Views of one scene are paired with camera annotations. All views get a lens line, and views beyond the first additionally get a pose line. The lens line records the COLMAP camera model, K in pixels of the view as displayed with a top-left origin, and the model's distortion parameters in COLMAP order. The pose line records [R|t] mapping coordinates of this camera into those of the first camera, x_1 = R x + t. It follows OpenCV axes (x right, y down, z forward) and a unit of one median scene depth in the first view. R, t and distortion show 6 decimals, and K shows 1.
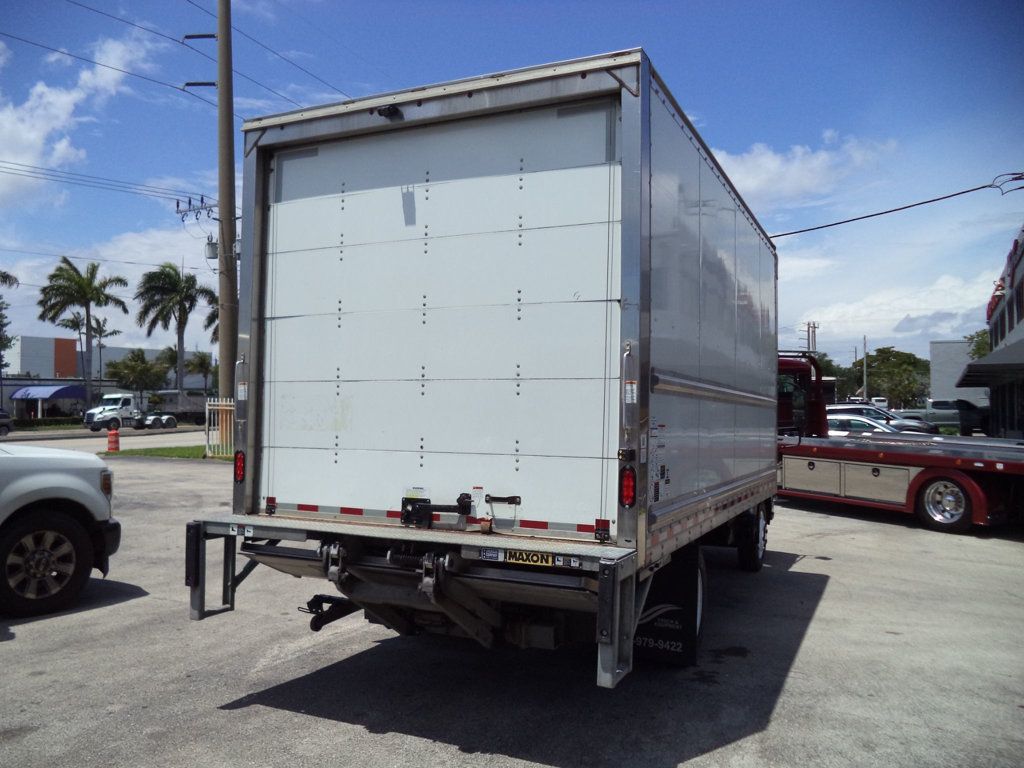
lens RADIAL K [[832.1, 0, 511.8], [0, 832.1, 372.7], [0, 0, 1]] dist [-0.017484, -0.012530]
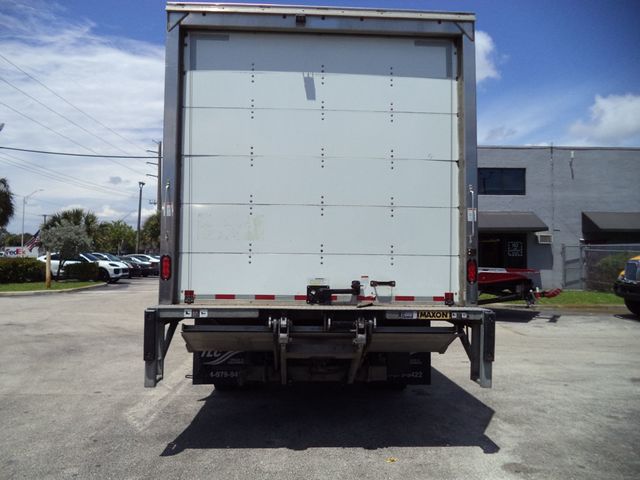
lens RADIAL K [[520.1, 0, 326.4], [0, 520.1, 234.7], [0, 0, 1]] dist [-0.017484, -0.012530]
pose [[0.878956, 0.024597, 0.476267, -0.521739], [-0.021919, 0.999697, -0.011177, 0.069201], [-0.476398, -0.000615, 0.879230, 0.182099]]
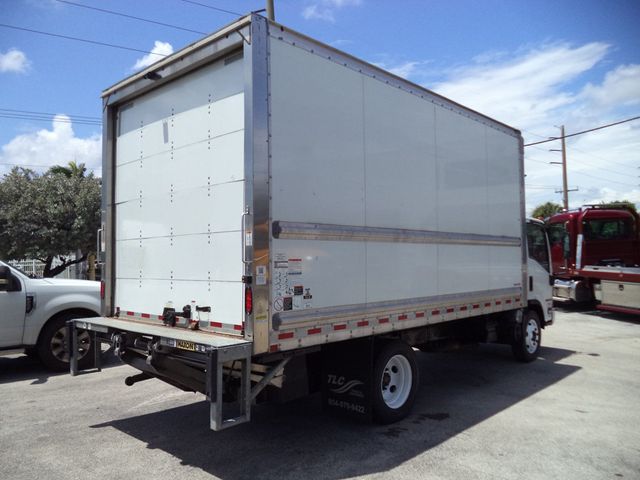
lens RADIAL K [[520.1, 0, 316.6], [0, 520.1, 234.7], [0, 0, 1]] dist [-0.017484, -0.012530]
pose [[0.947741, -0.041685, -0.316305, 0.474493], [0.043251, 0.999062, -0.002072, 0.020186], [0.316095, -0.011717, 0.948655, 0.114628]]
